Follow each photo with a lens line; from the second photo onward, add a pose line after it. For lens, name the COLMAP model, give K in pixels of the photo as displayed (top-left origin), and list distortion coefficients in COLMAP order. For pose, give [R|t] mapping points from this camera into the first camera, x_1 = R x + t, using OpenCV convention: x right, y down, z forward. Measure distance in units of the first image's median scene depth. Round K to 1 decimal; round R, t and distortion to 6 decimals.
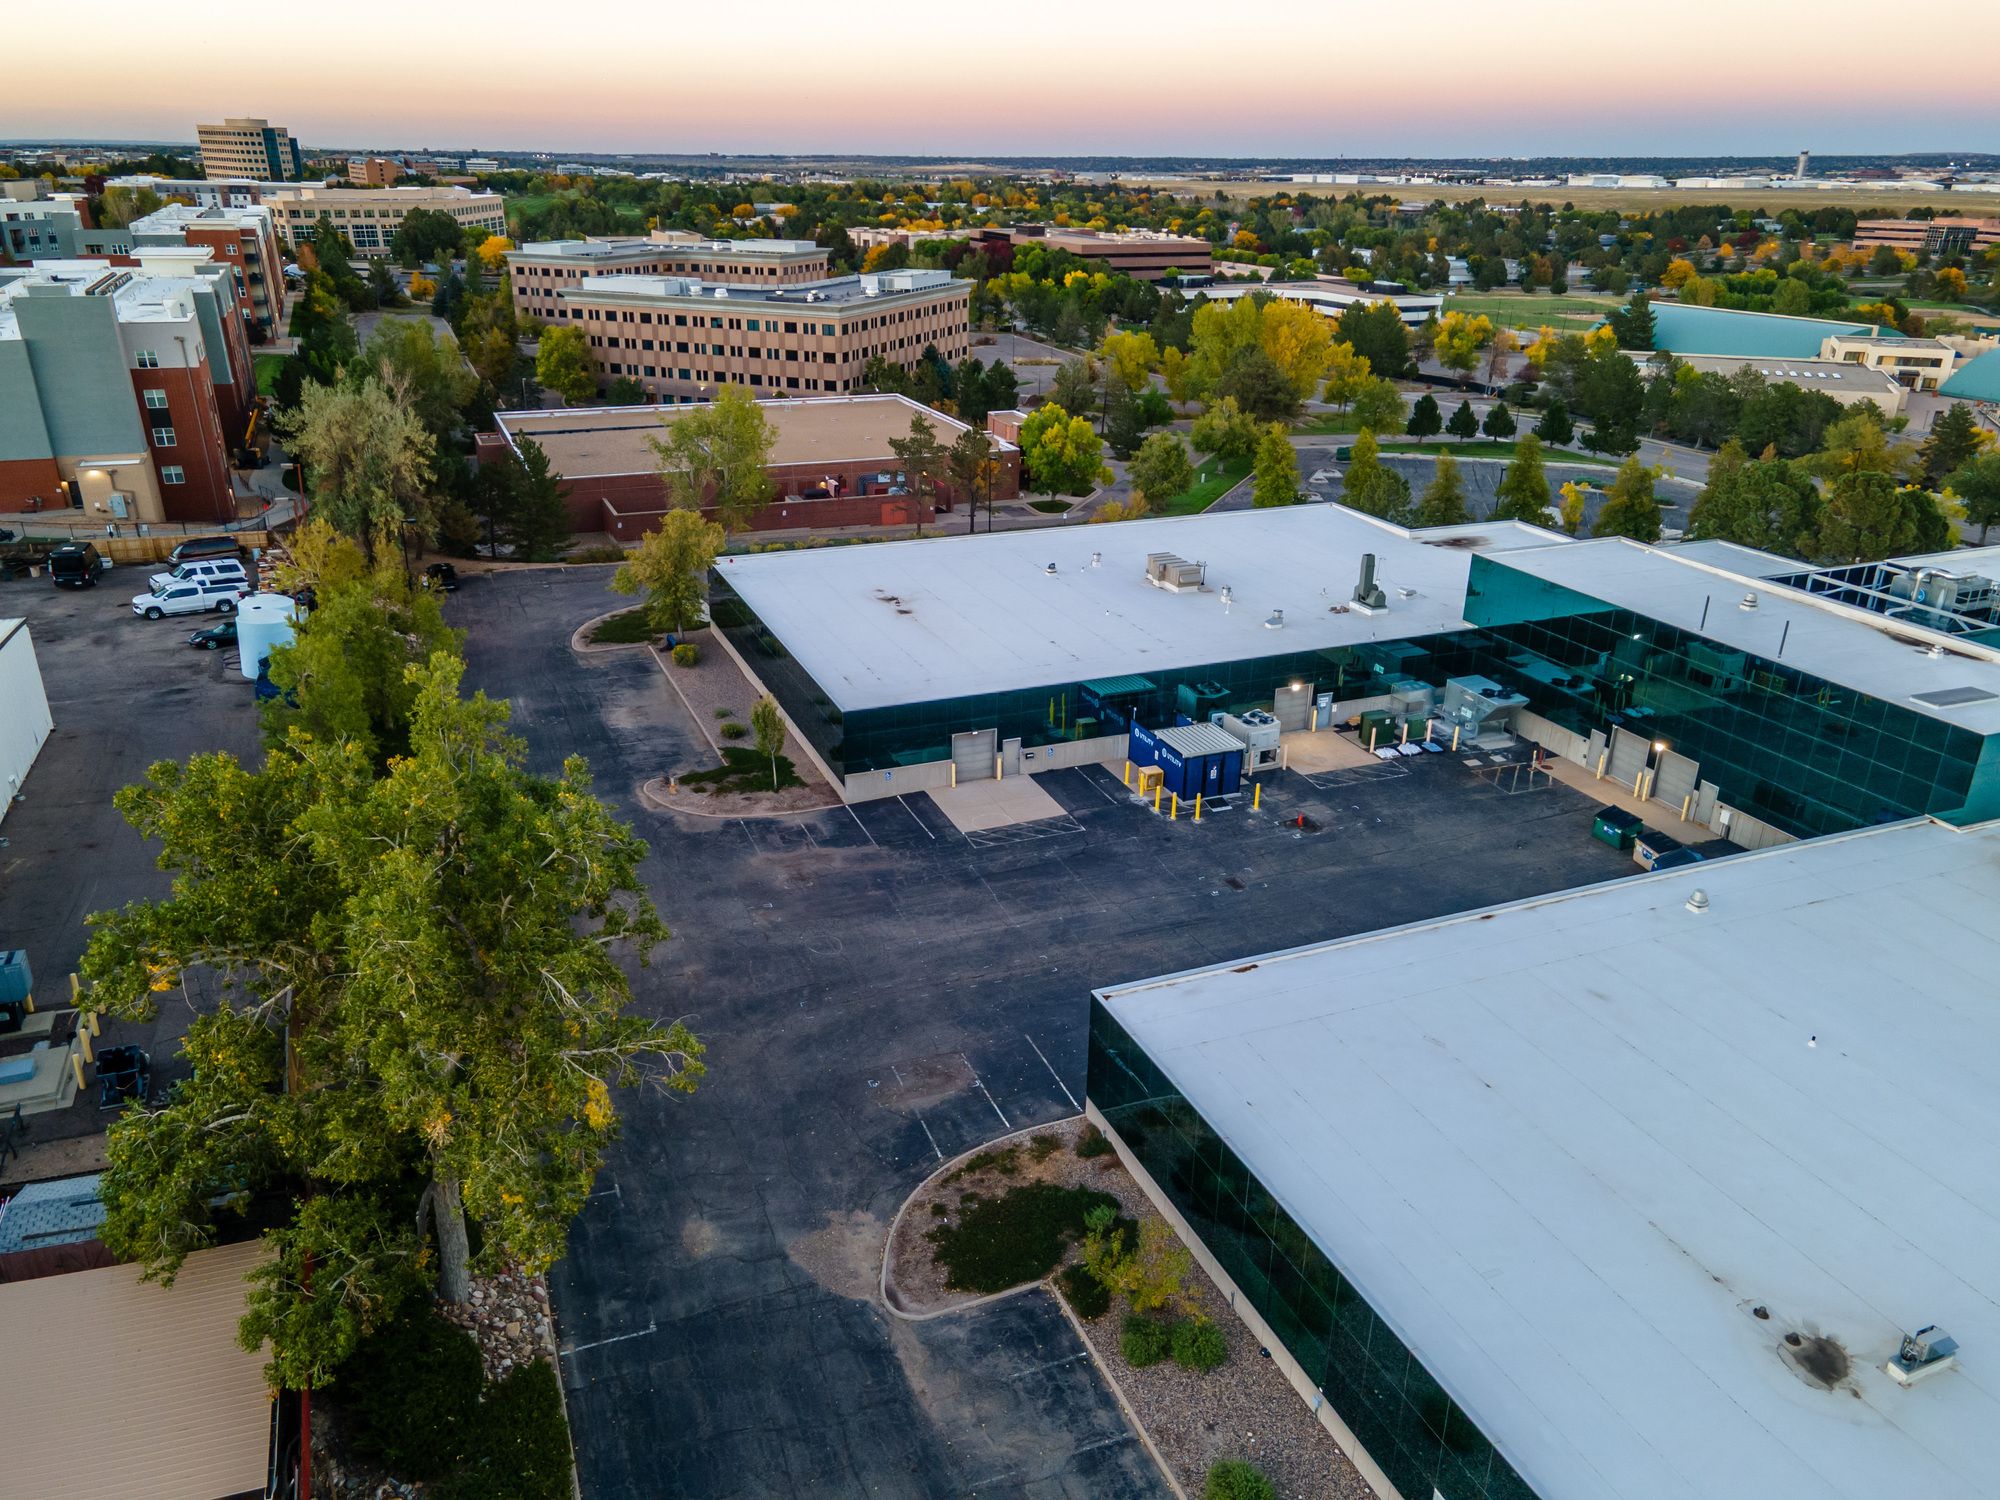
lens RADIAL K [[1455.1, 0, 988.6], [0, 1455.1, 738.9], [0, 0, 1]] dist [0.019877, 0.041045]
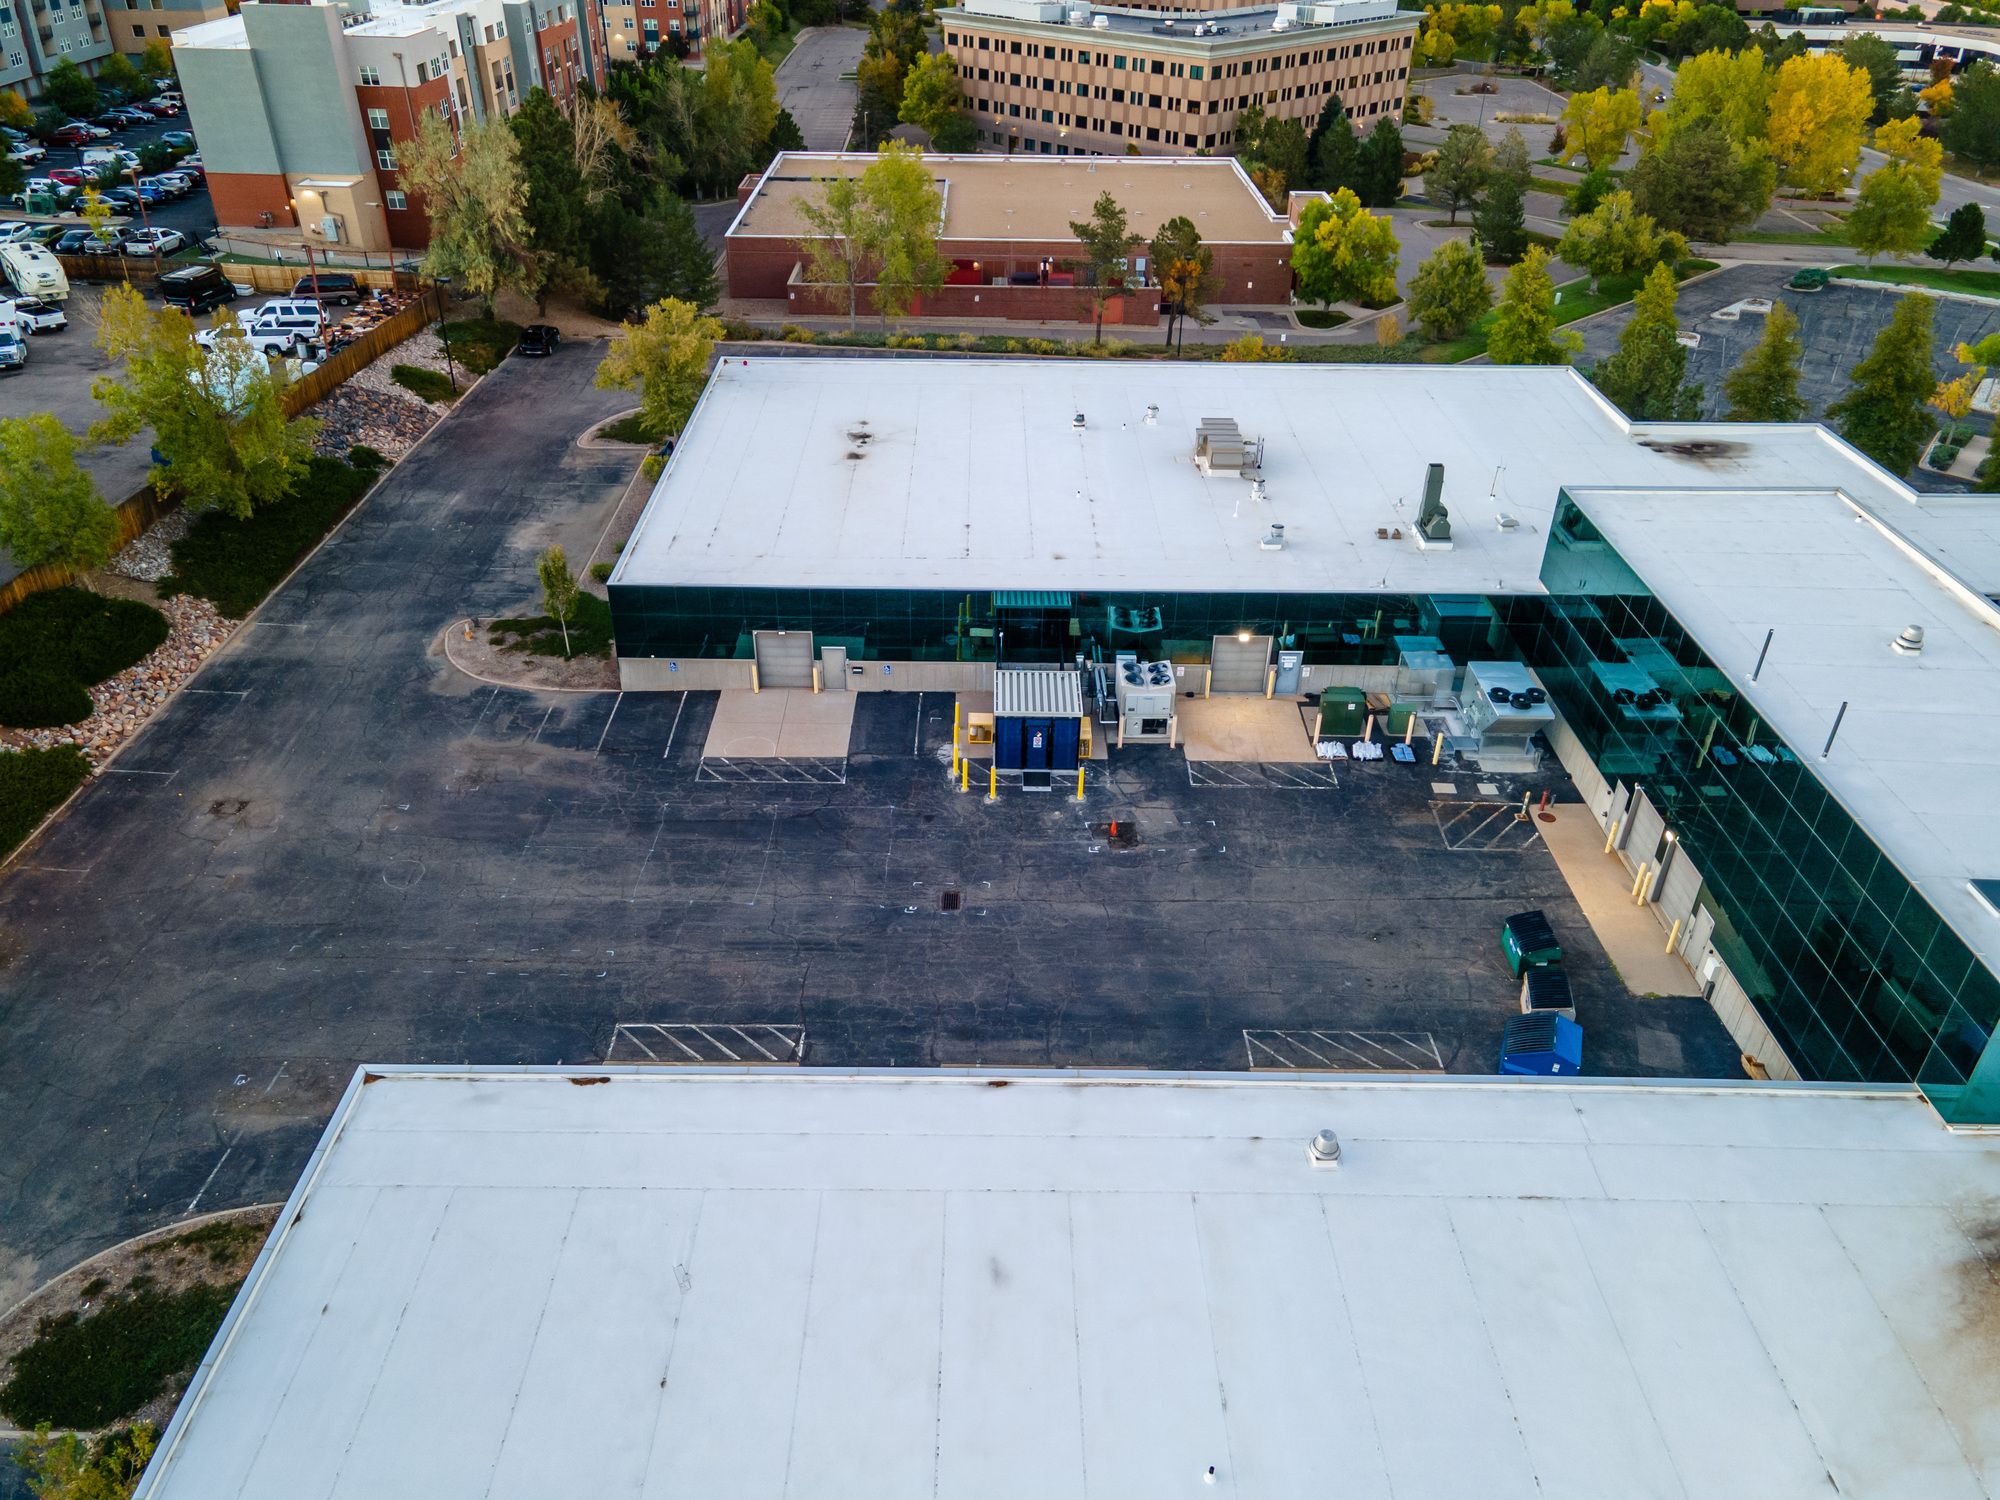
lens RADIAL K [[1455.1, 0, 992.7], [0, 1455.1, 743.4], [0, 0, 1]] dist [0.019877, 0.041045]
pose [[0.924967, 0.200709, -0.322726, 0.295123], [-0.144061, 0.970968, 0.190966, -0.091717], [0.351685, -0.130145, 0.927027, 0.217576]]
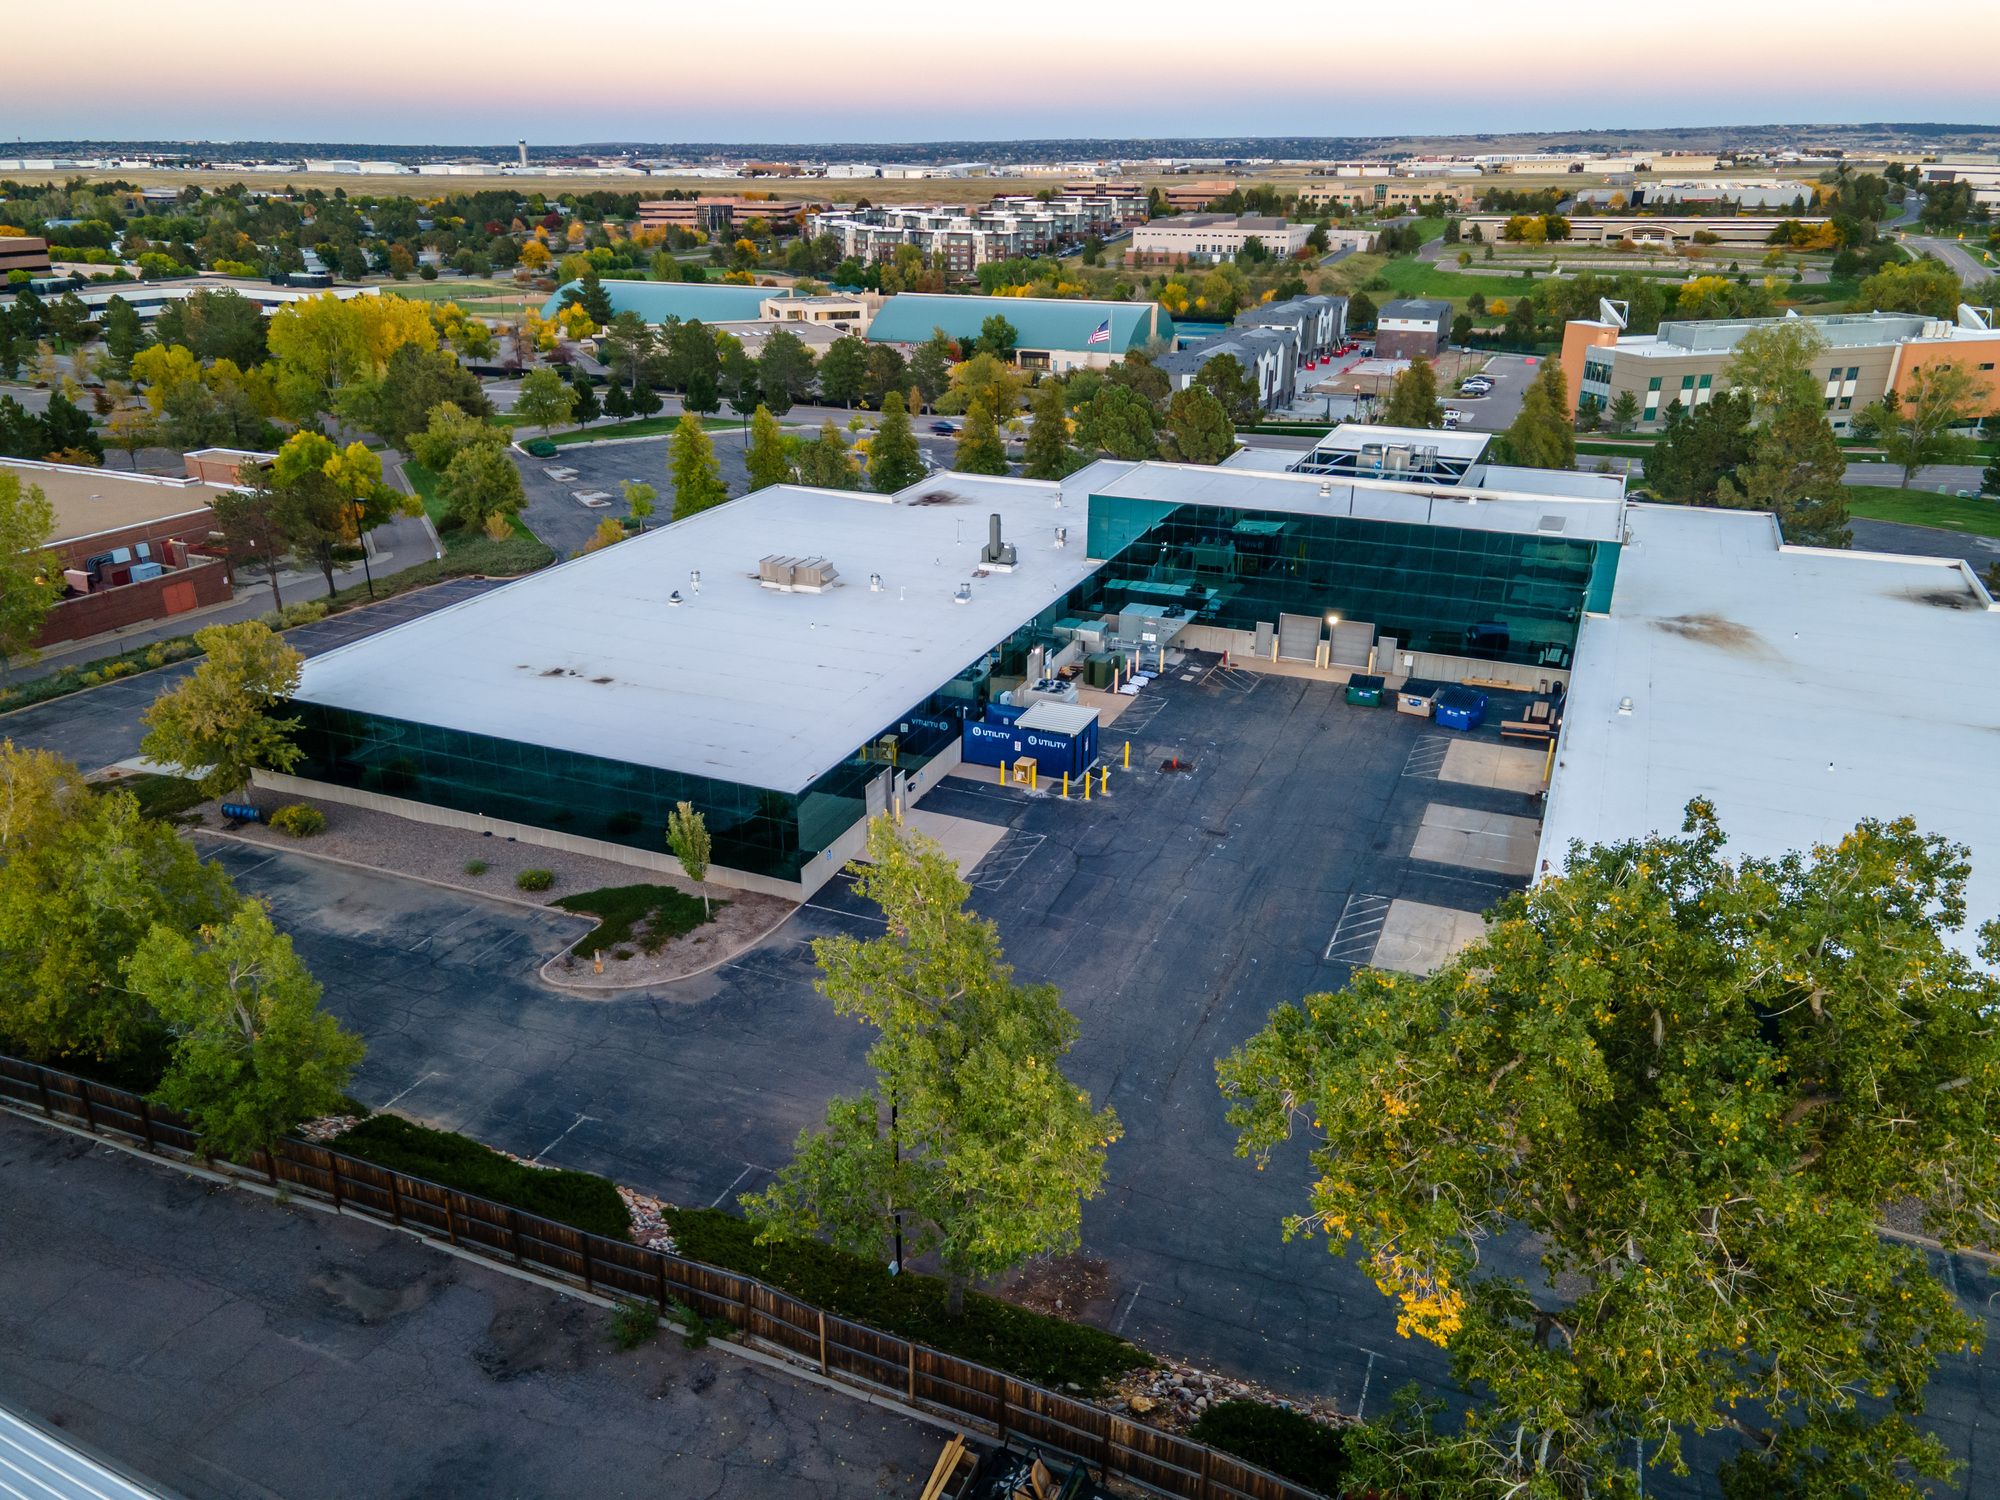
lens RADIAL K [[1455.1, 0, 986.5], [0, 1455.1, 741.6], [0, 0, 1]] dist [0.019877, 0.041045]
pose [[0.716163, -0.273867, 0.641956, -0.405820], [0.267786, 0.957222, 0.109623, -0.080959], [-0.644517, 0.093399, 0.758864, 0.231424]]
